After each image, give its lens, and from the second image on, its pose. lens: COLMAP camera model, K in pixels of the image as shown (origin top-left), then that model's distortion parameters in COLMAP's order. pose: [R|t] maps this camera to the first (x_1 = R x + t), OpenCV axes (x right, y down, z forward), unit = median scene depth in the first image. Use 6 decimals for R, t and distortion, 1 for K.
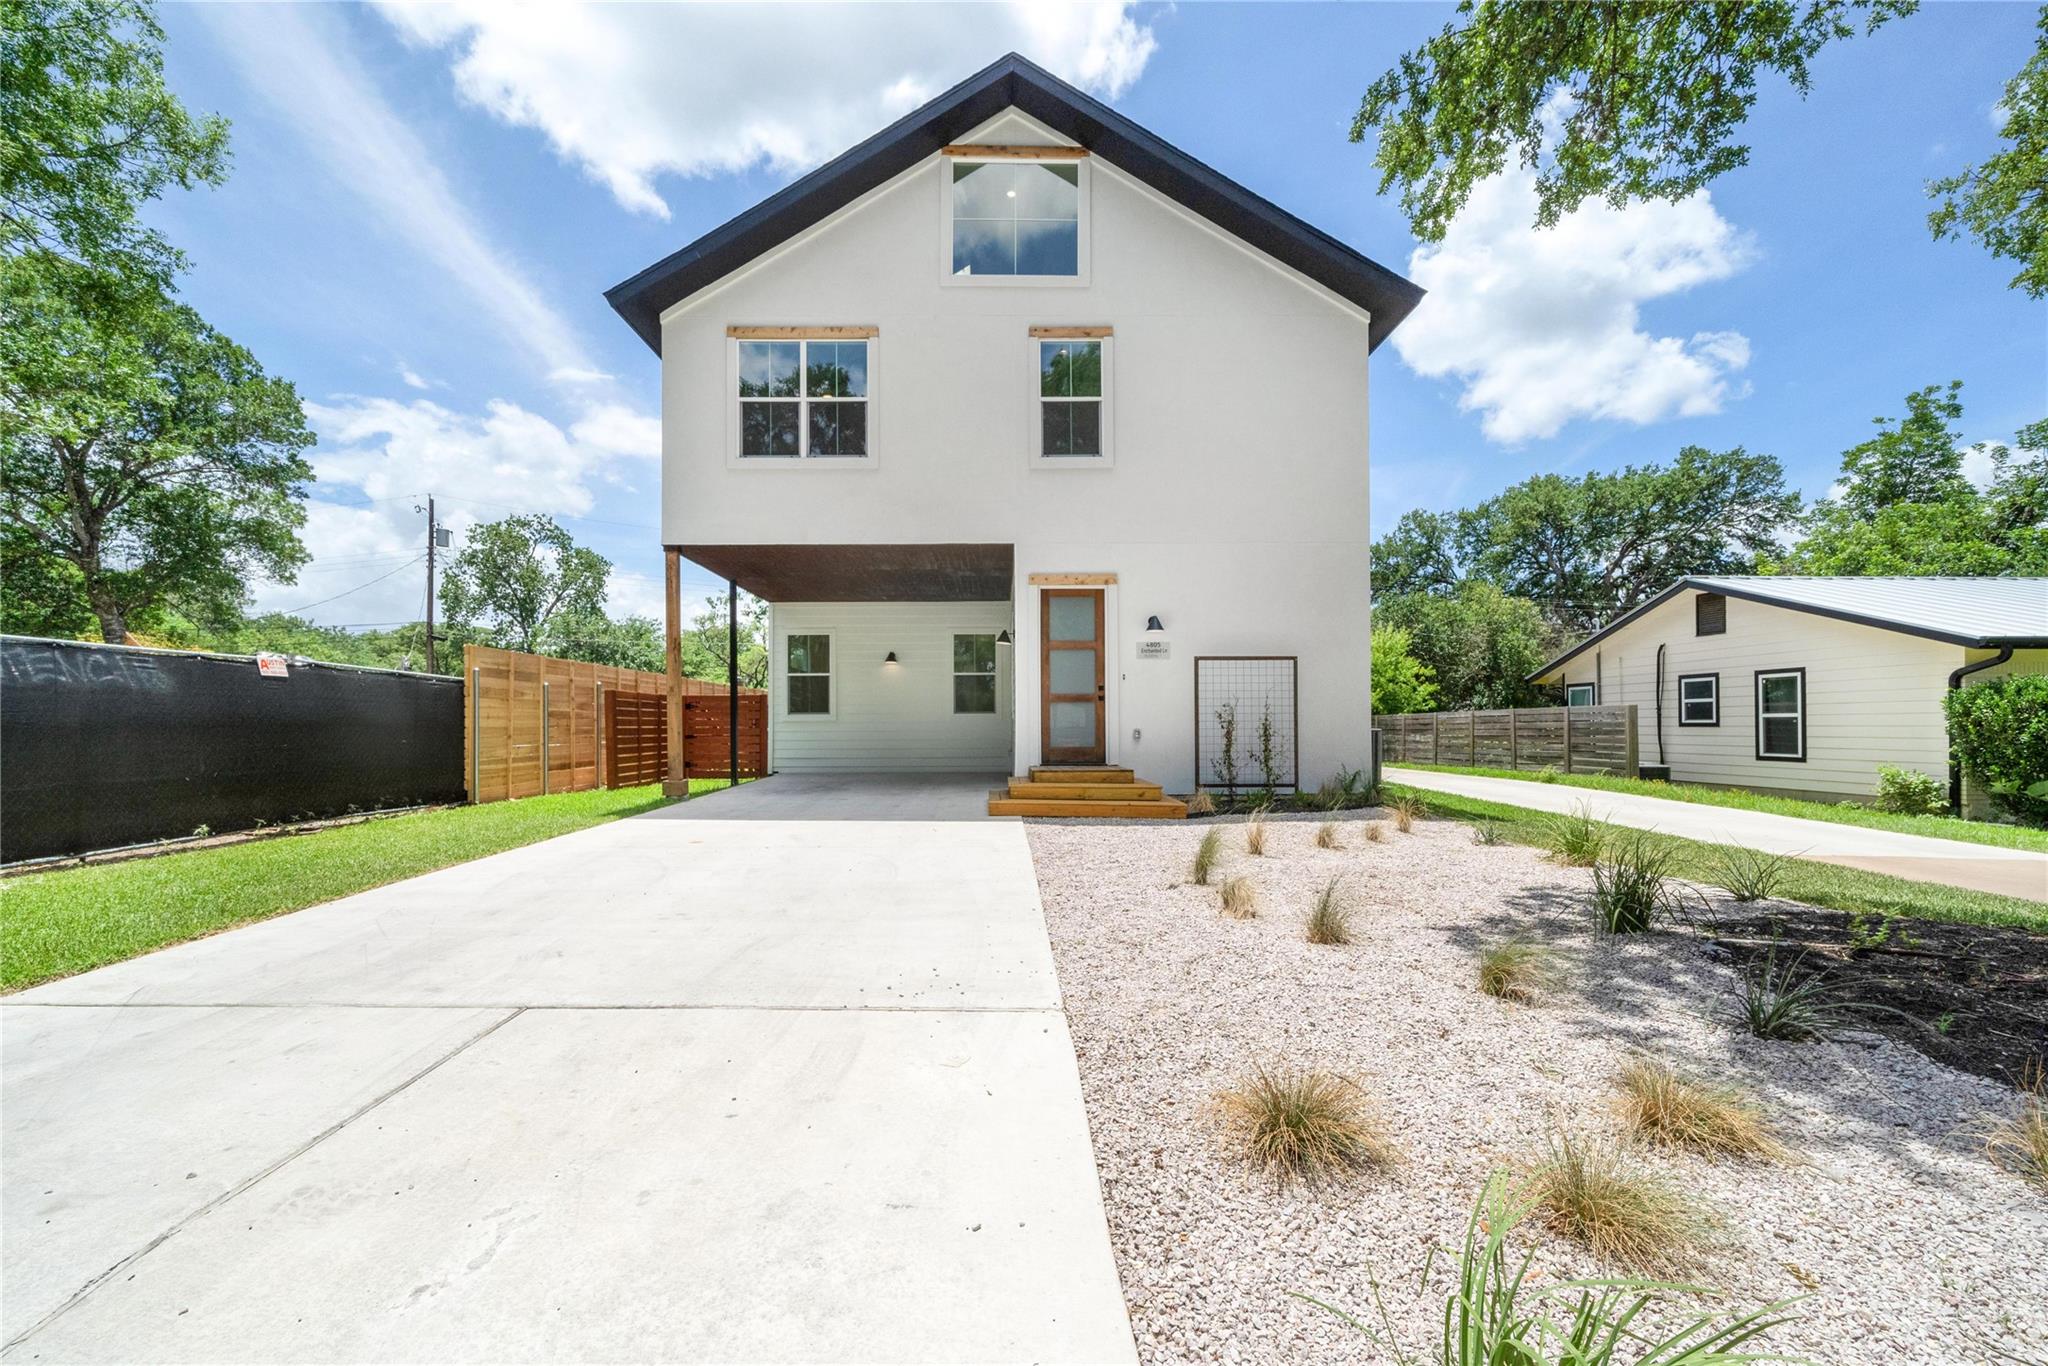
lens RADIAL K [[812.6, 0, 1030.0], [0, 812.6, 721.8], [0, 0, 1]] dist [-0.002342, -0.000299]
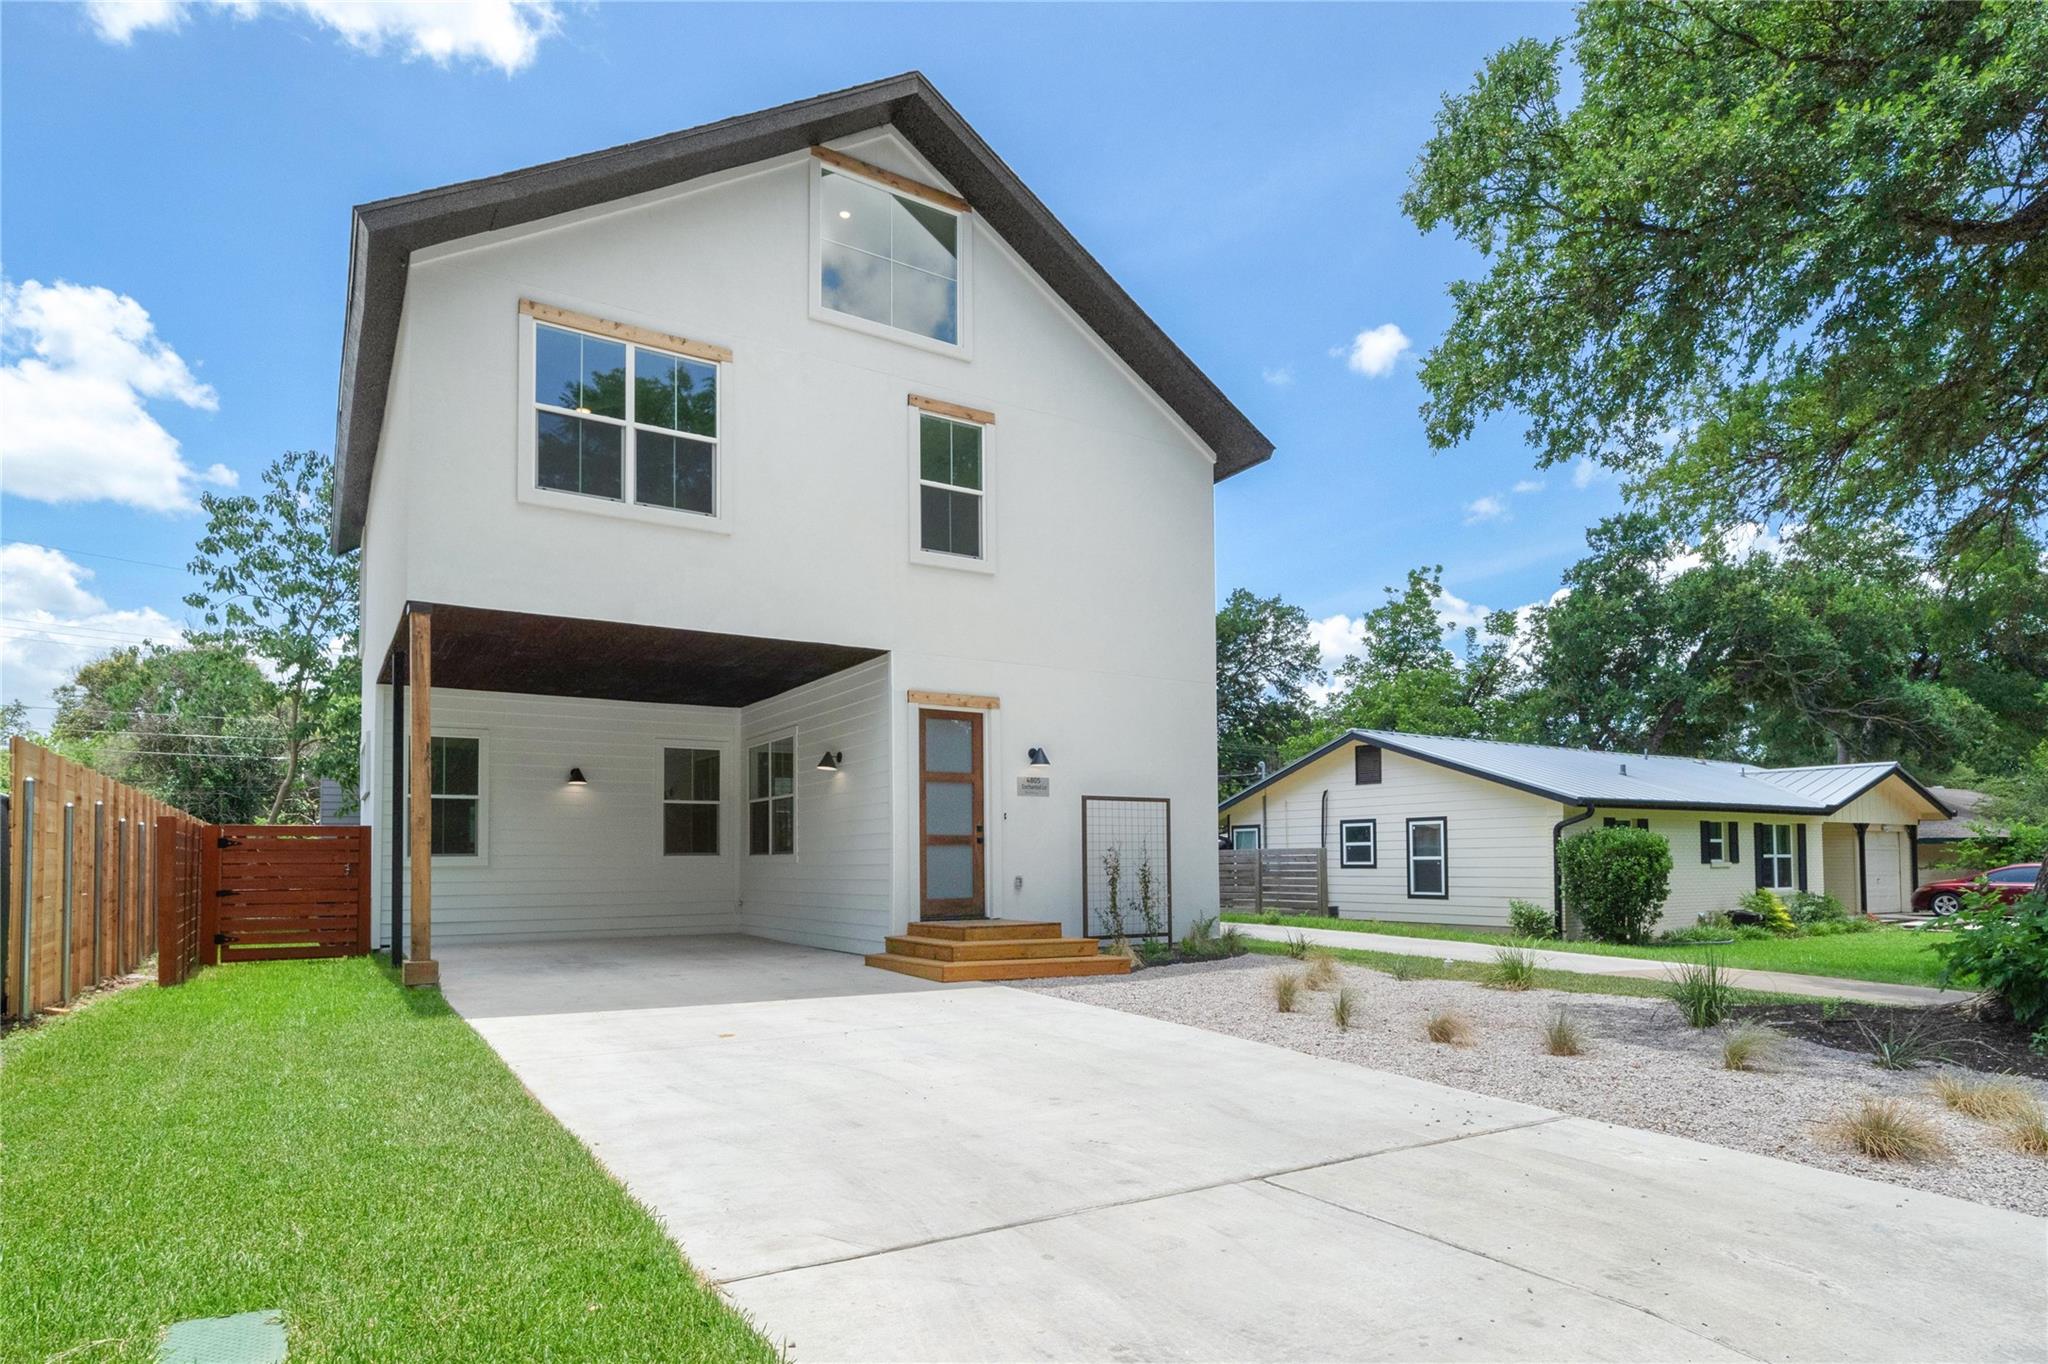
lens RADIAL K [[1102.3, 0, 968.4], [0, 1102.3, 825.5], [0, 0, 1]] dist [0.006227, 0.000693]
pose [[0.858961, 0.013971, 0.511851, -0.514332], [0.002338, 0.999510, -0.031204, -0.008670], [-0.512036, 0.028000, 0.858507, 0.011499]]
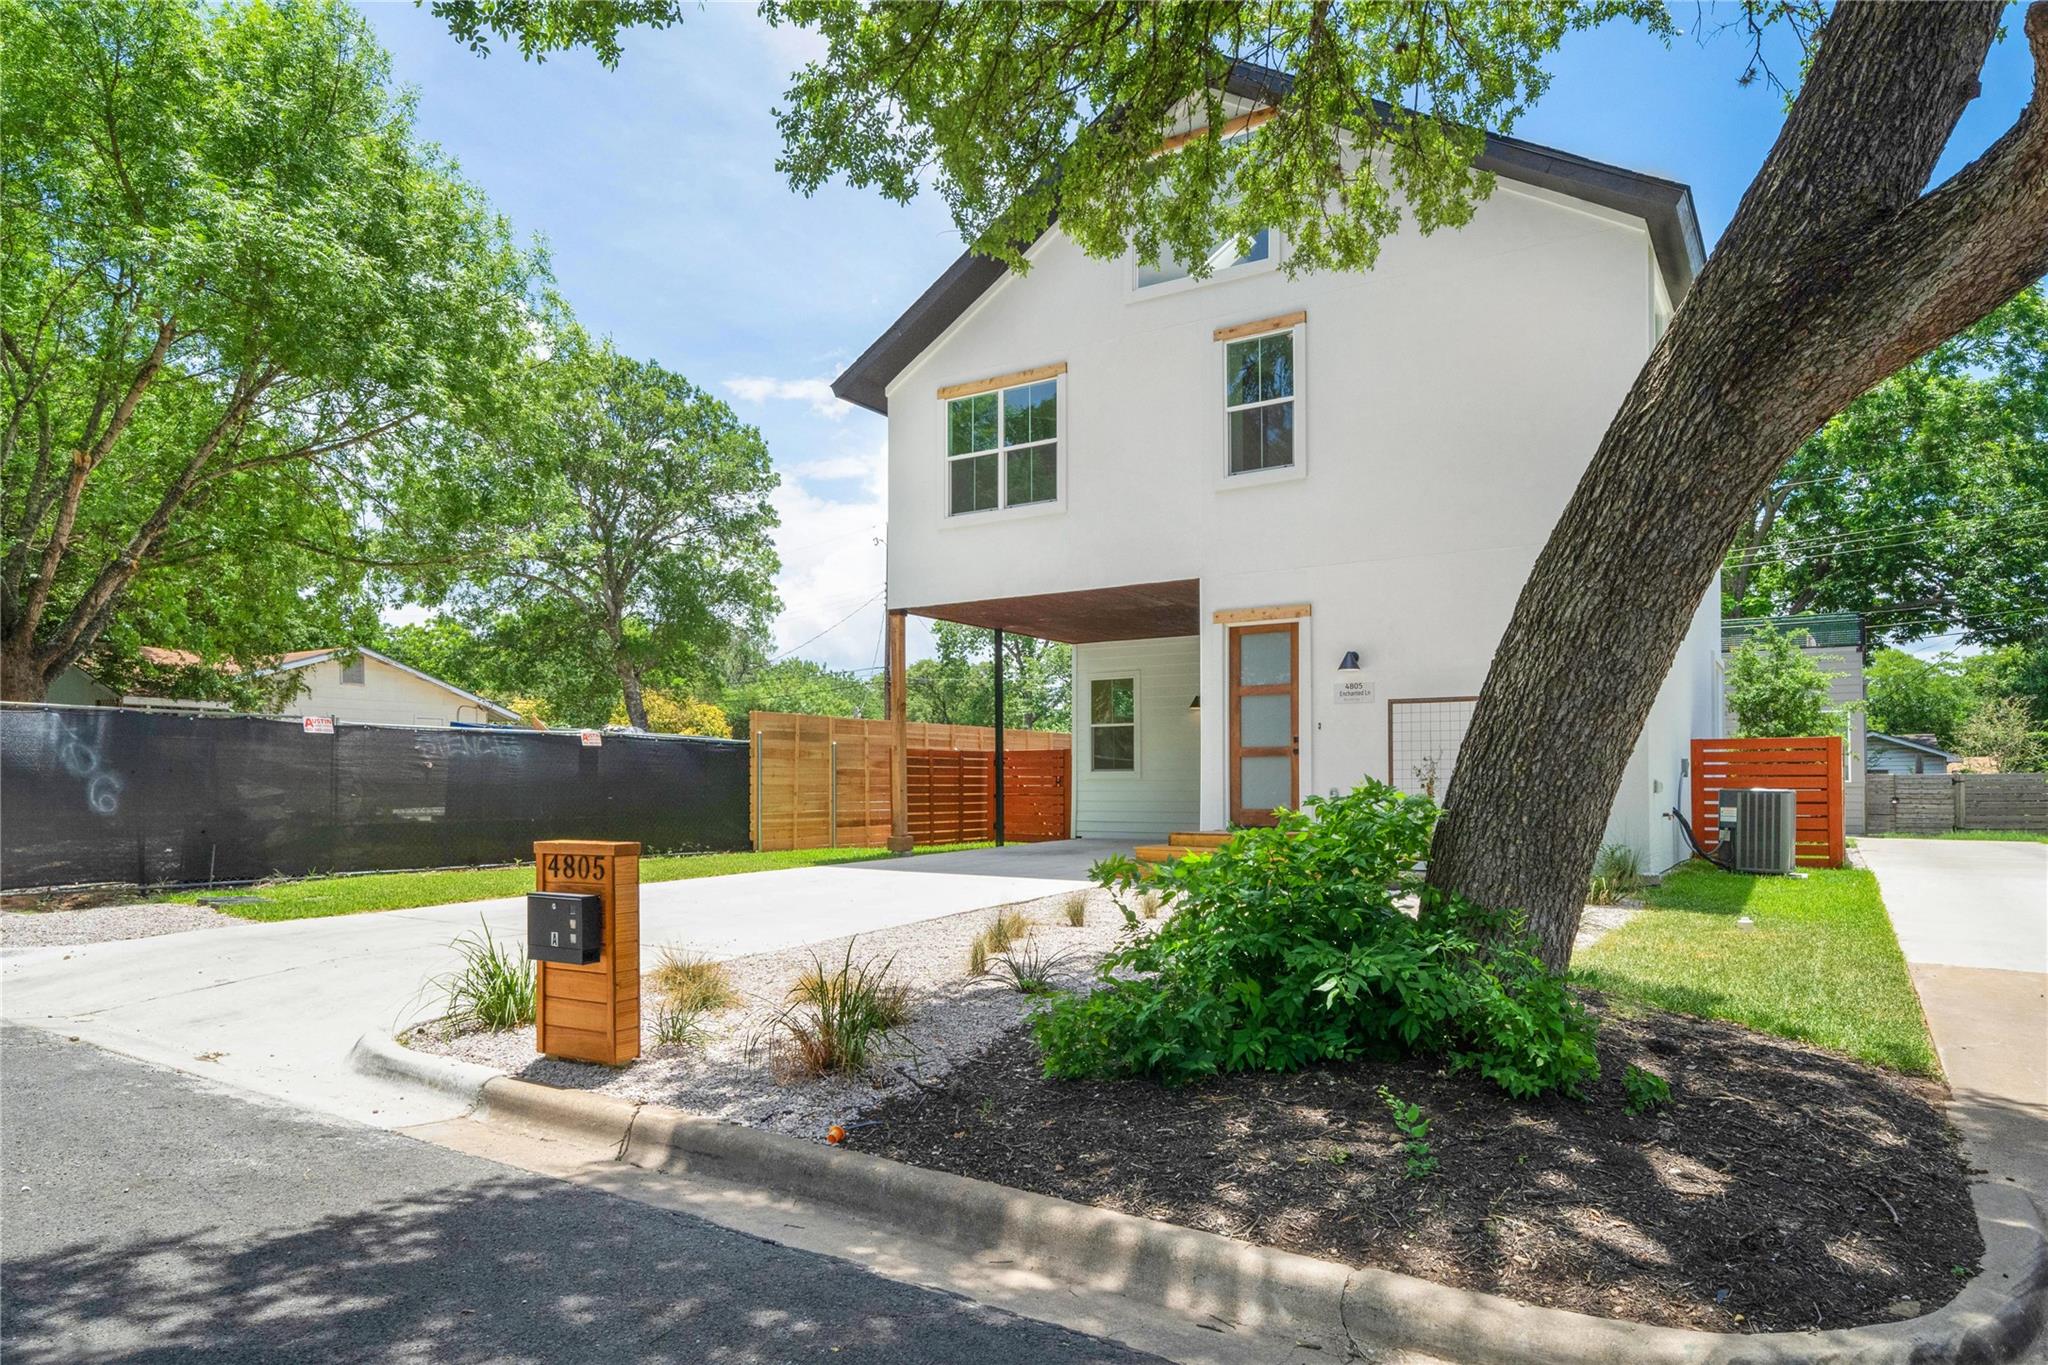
lens RADIAL K [[1240.7, 0, 1021.1], [0, 1240.7, 778.3], [0, 0, 1]] dist [-0.003109, -0.000203]
pose [[0.838440, -0.000878, -0.544993, 0.549834], [-0.000129, 0.999998, -0.001810, 0.001010], [0.544994, 0.001588, 0.838438, -0.235738]]
